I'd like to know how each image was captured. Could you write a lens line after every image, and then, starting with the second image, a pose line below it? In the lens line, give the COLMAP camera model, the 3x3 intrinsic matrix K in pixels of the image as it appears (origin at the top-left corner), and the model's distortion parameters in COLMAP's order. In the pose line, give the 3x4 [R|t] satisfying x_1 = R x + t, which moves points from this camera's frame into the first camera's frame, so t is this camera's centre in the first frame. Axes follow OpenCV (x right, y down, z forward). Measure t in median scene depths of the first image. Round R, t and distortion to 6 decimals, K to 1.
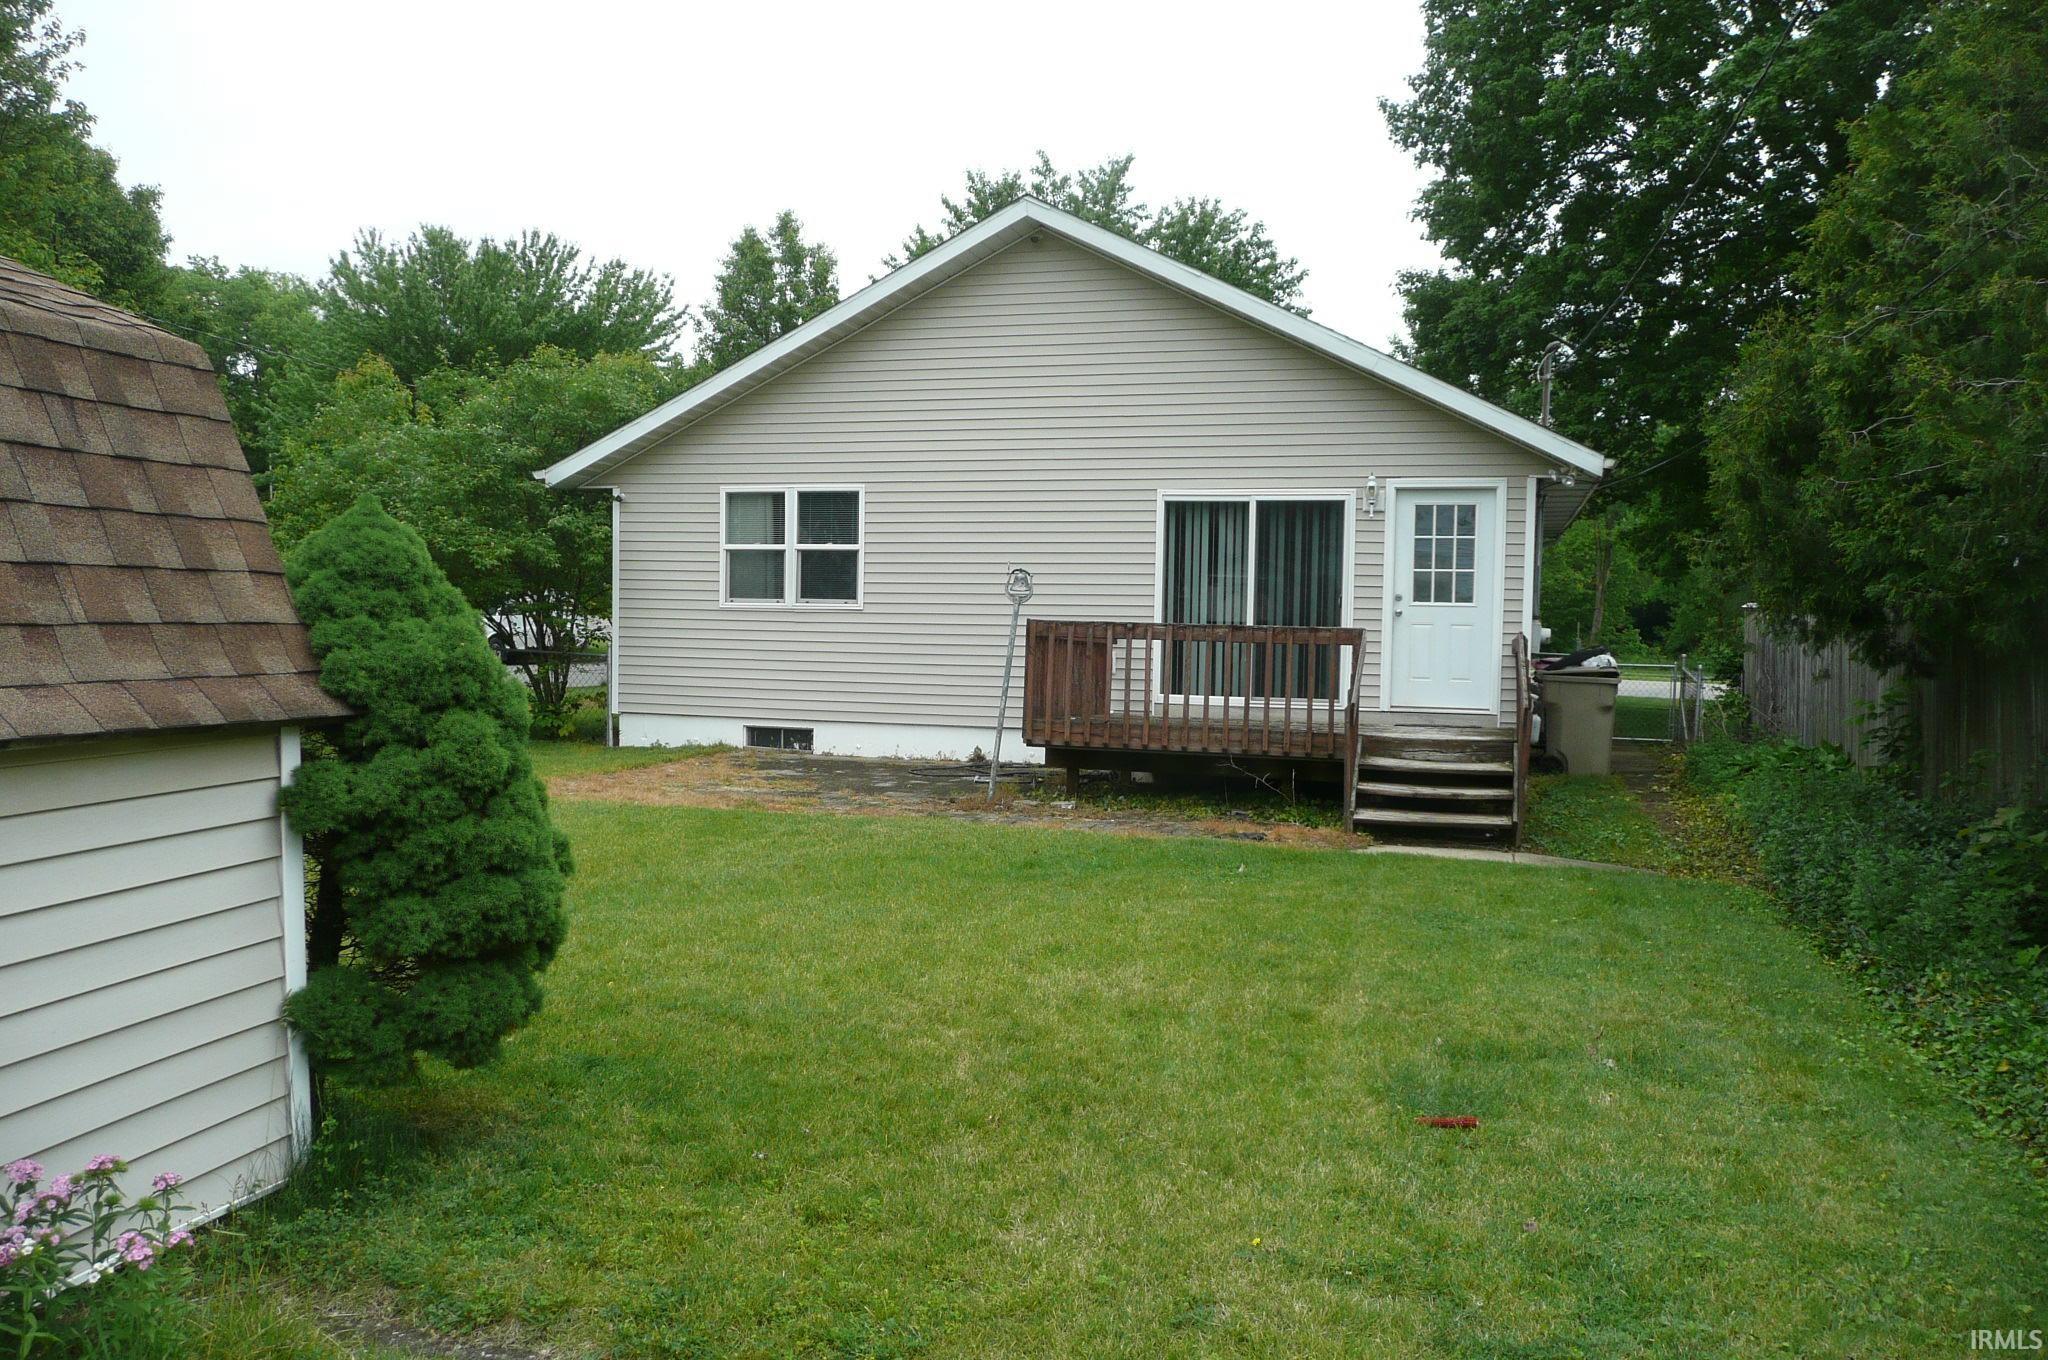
lens RADIAL K [[1656.6, 0, 1011.3], [0, 1656.6, 673.2], [0, 0, 1]] dist [-0.029708, 0.020710]
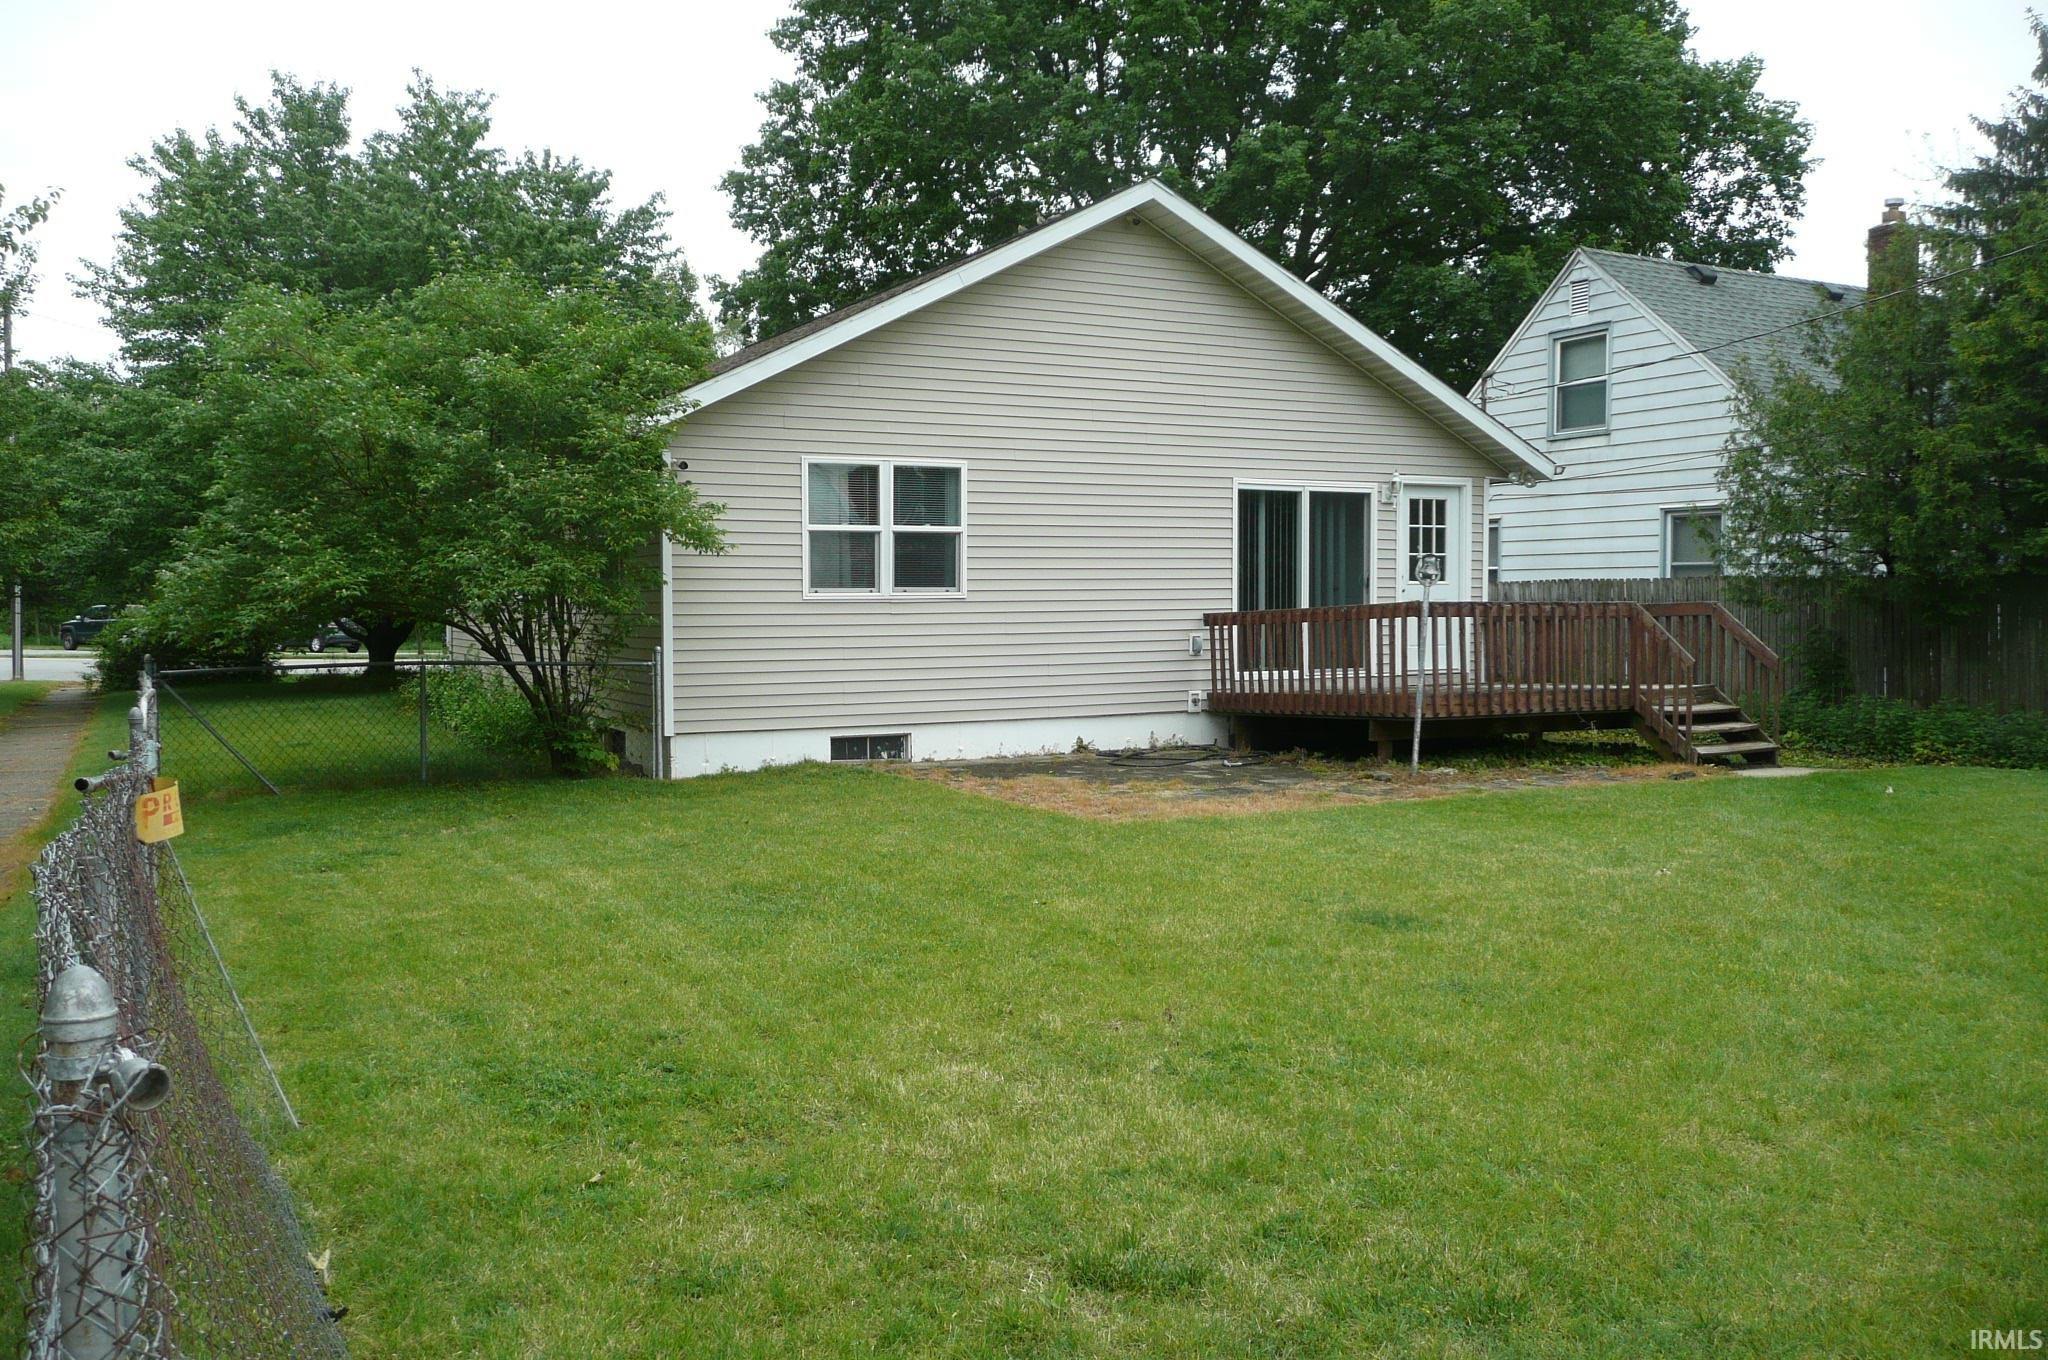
lens RADIAL K [[1656.6, 0, 1011.3], [0, 1656.6, 673.2], [0, 0, 1]] dist [-0.029708, 0.020710]
pose [[0.700570, -0.052146, 0.711676, -0.722504], [0.046702, 0.998539, 0.027192, -0.020724], [-0.712054, 0.014187, 0.701982, 0.341823]]
